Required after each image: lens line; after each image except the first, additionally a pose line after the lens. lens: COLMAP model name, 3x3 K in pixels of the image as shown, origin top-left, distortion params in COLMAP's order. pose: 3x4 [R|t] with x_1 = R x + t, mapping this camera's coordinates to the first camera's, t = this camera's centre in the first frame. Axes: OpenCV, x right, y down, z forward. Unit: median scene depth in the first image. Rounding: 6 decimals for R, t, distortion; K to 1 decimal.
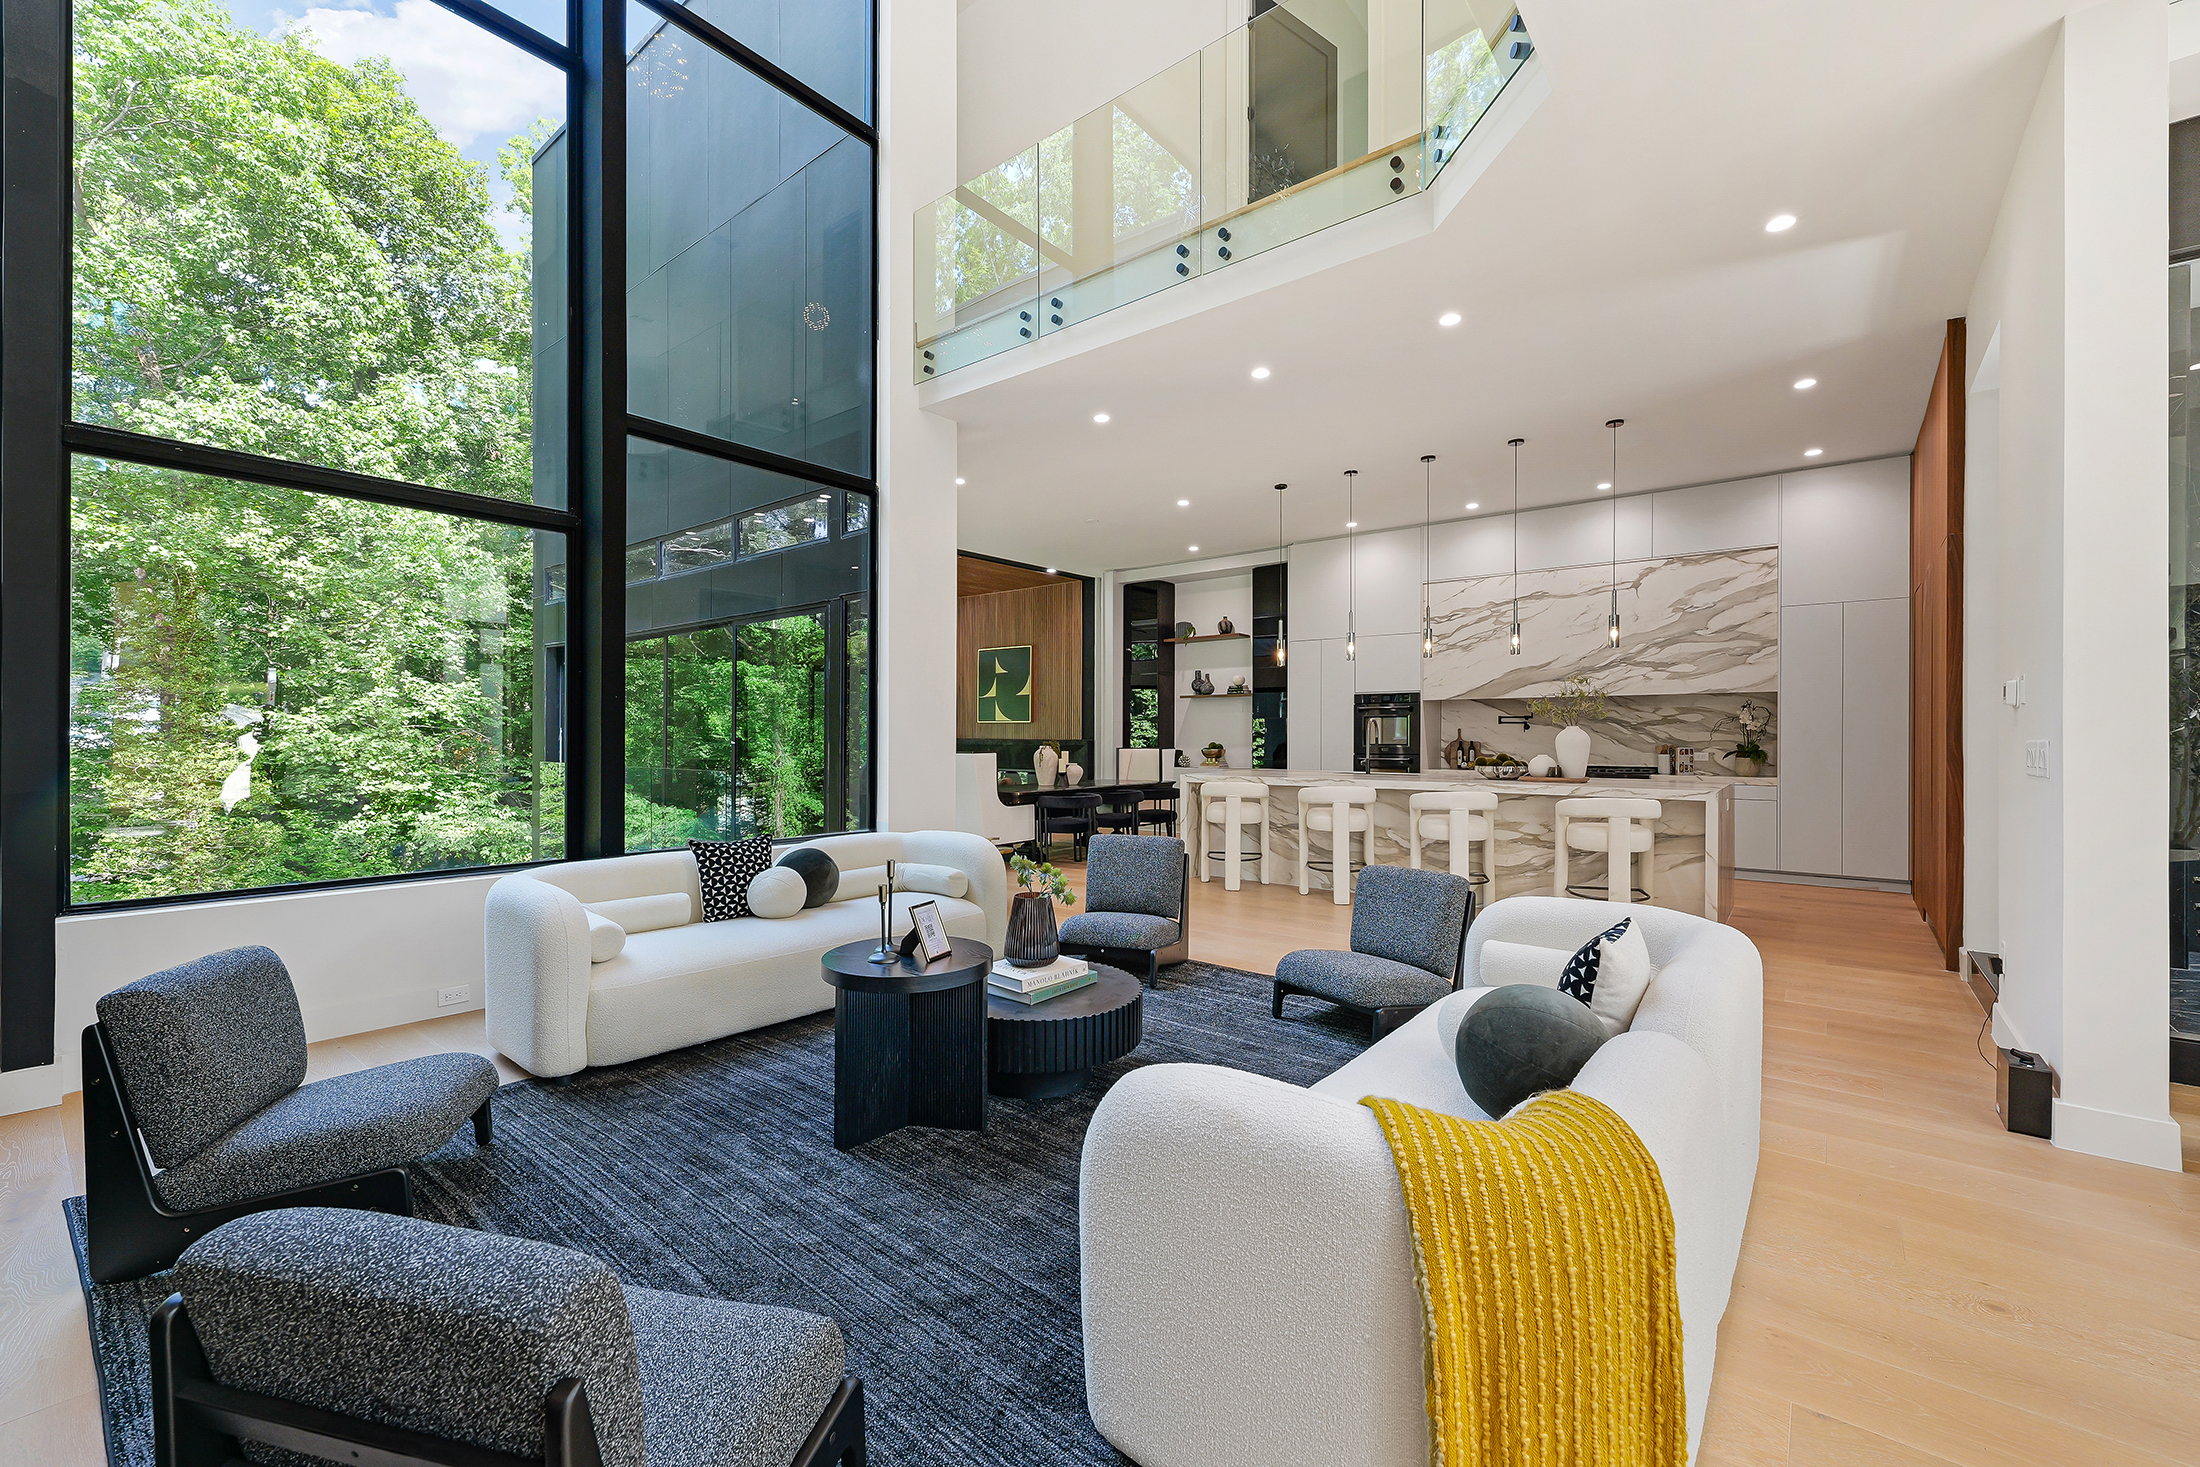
lens RADIAL K [[898.3, 0, 1104.4], [0, 898.3, 741.0], [0, 0, 1]] dist [-0.000329, 0.000452]
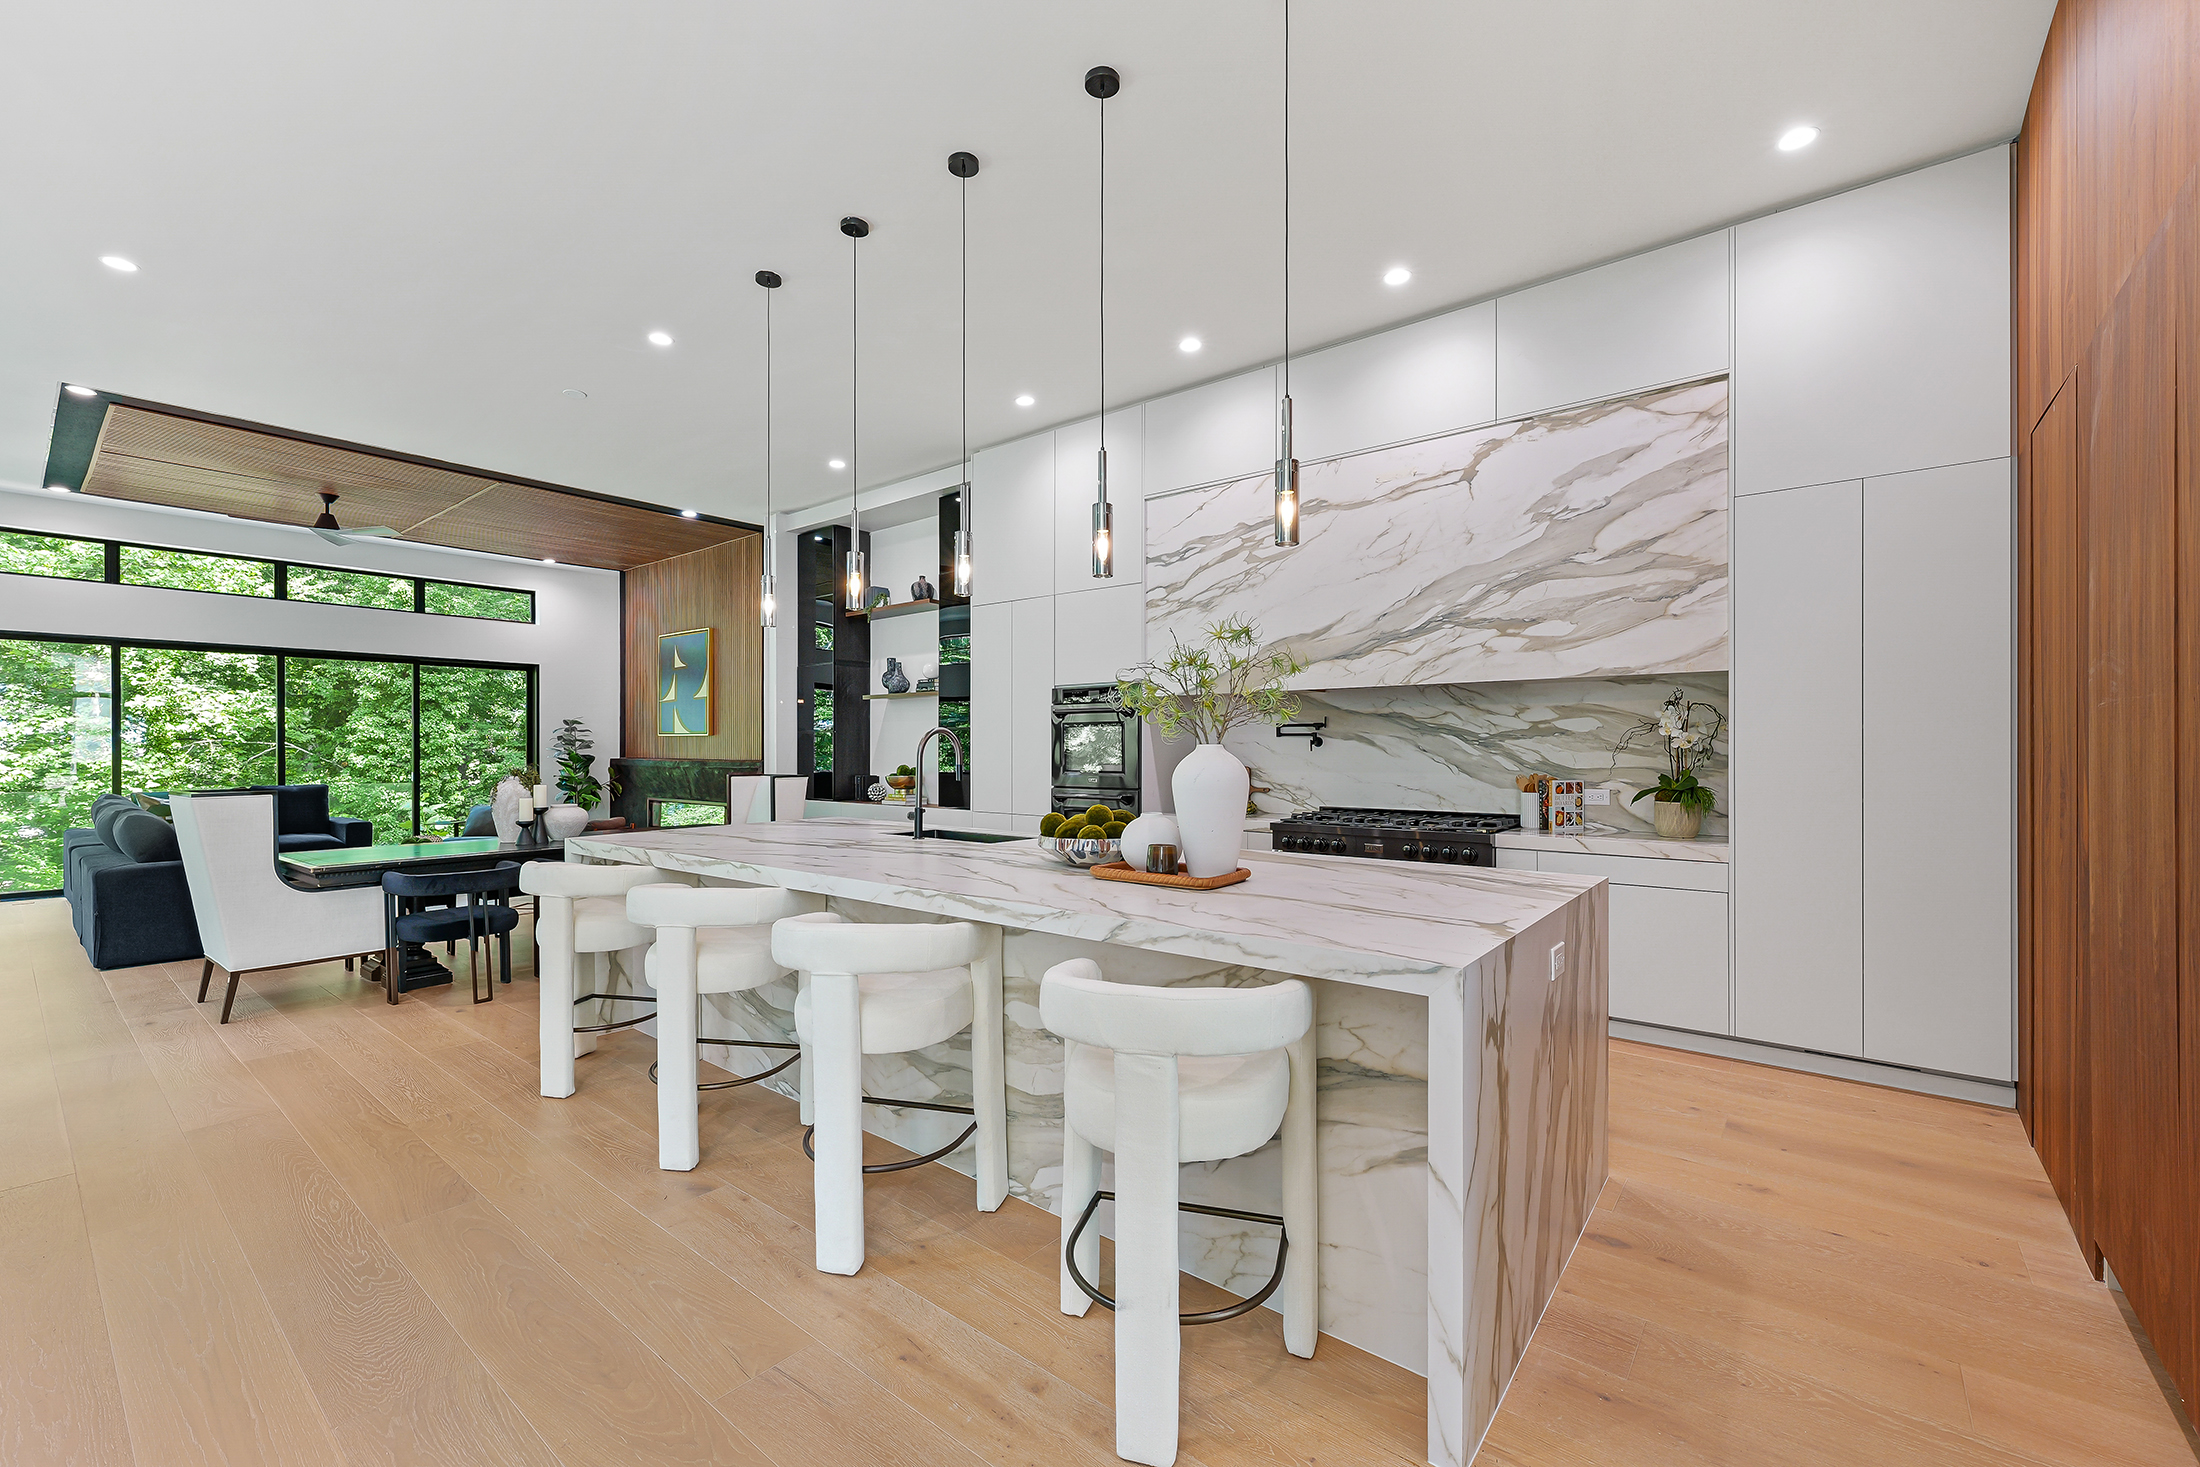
lens RADIAL K [[898.3, 0, 1102.9], [0, 898.3, 752.1], [0, 0, 1]] dist [-0.000329, 0.000452]
pose [[0.999997, -0.001851, -0.001481, 0.333171], [0.001848, 0.999997, -0.001780, -0.008339], [0.001485, 0.001777, 0.999997, 0.415456]]
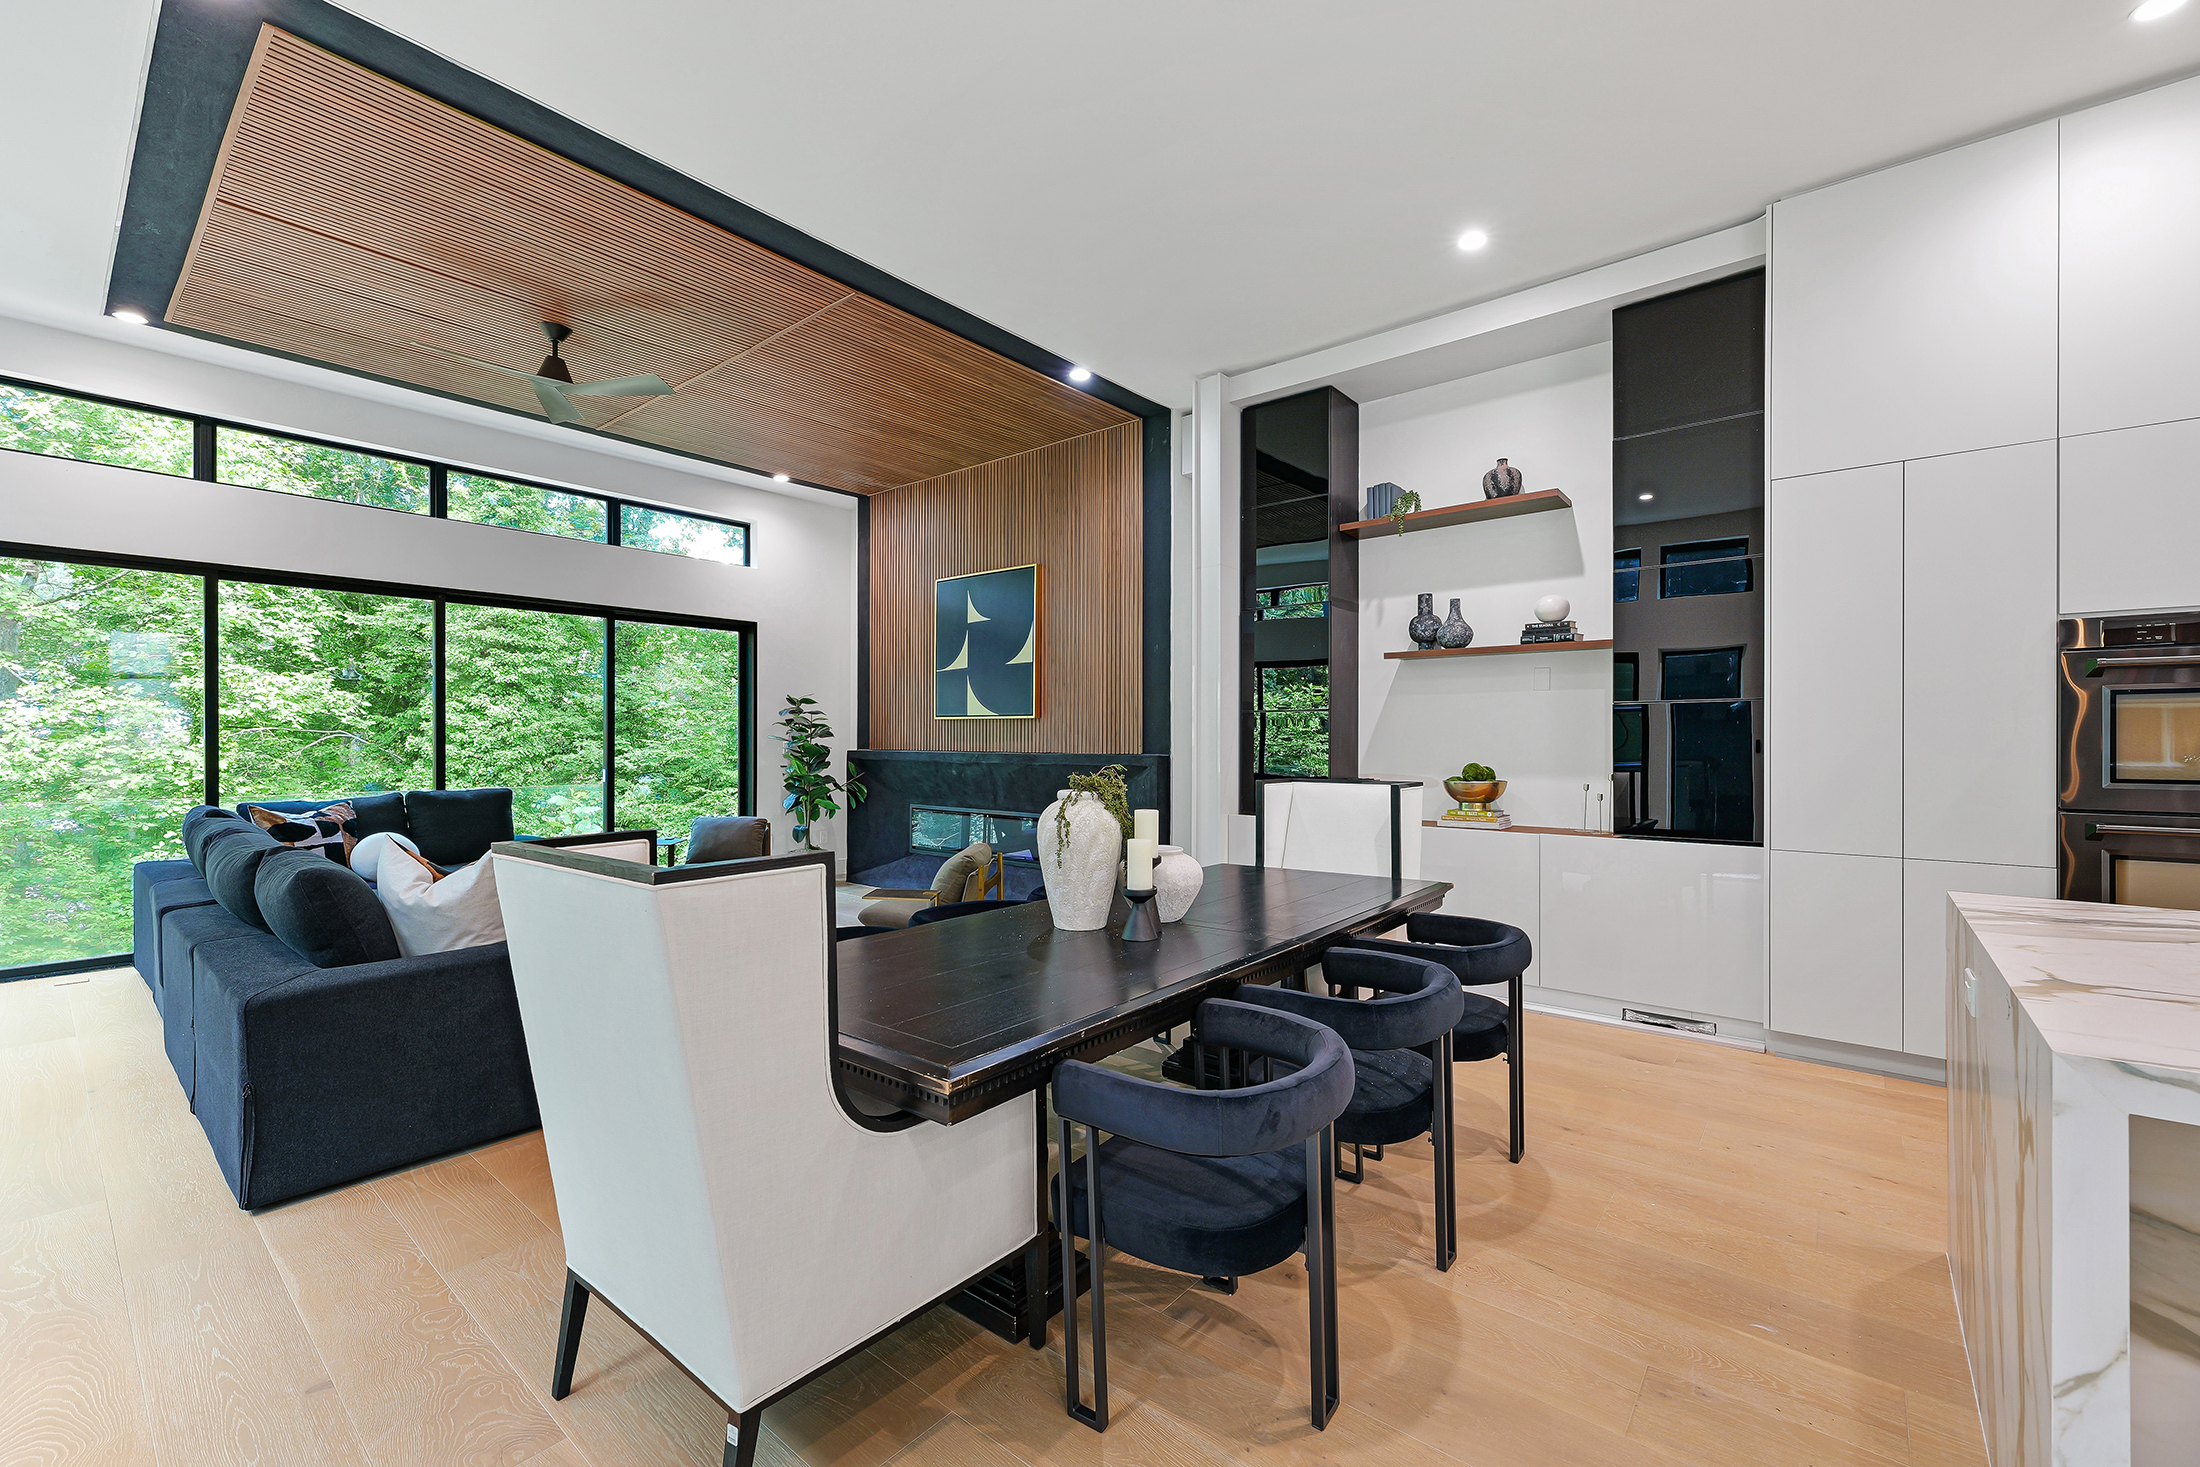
lens RADIAL K [[898.3, 0, 1102.0], [0, 898.3, 742.6], [0, 0, 1]] dist [-0.000329, 0.000452]
pose [[0.999879, -0.000035, -0.015575, -0.053562], [0.000011, 0.999999, -0.001559, -0.009574], [0.015575, 0.001559, 0.999877, 0.726750]]
